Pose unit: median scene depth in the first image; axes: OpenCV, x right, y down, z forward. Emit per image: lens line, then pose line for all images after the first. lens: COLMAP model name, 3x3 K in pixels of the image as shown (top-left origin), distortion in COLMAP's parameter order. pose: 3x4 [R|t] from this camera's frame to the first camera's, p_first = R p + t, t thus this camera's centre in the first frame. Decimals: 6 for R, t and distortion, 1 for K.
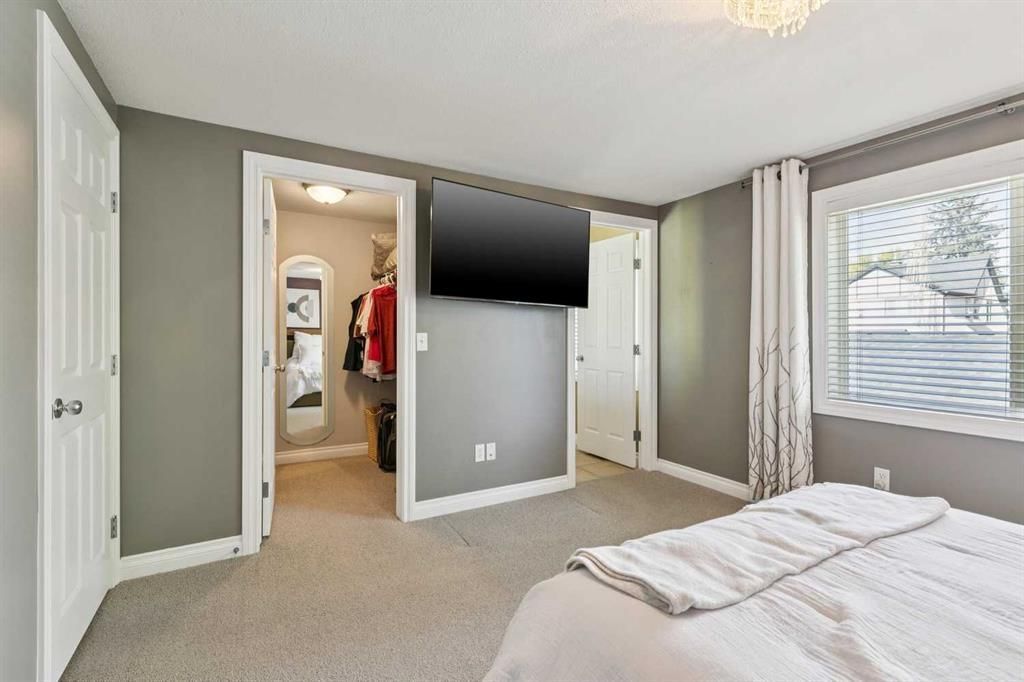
lens RADIAL K [[465.9, 0, 511.8], [0, 465.9, 338.8], [0, 0, 1]] dist [0.007571, -0.001527]
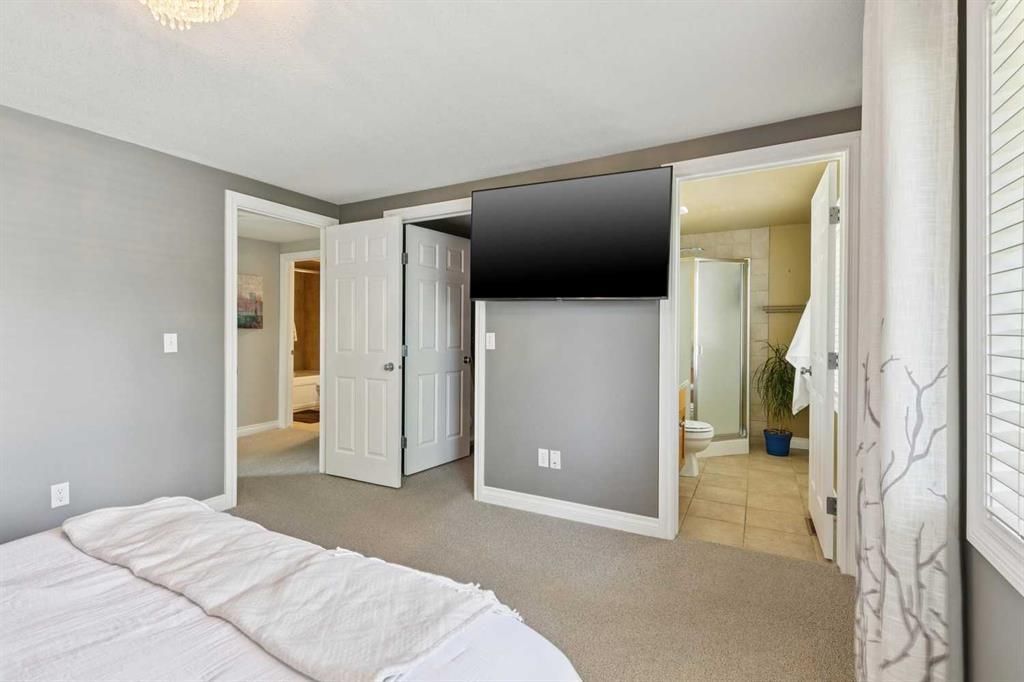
lens RADIAL K [[465.9, 0, 507.7], [0, 465.9, 337.0], [0, 0, 1]] dist [0.007571, -0.001527]
pose [[0.526216, 0.008473, -0.850308, 0.728784], [-0.007512, 0.999958, 0.005316, -0.008802], [0.850317, 0.003590, 0.526258, 0.444144]]
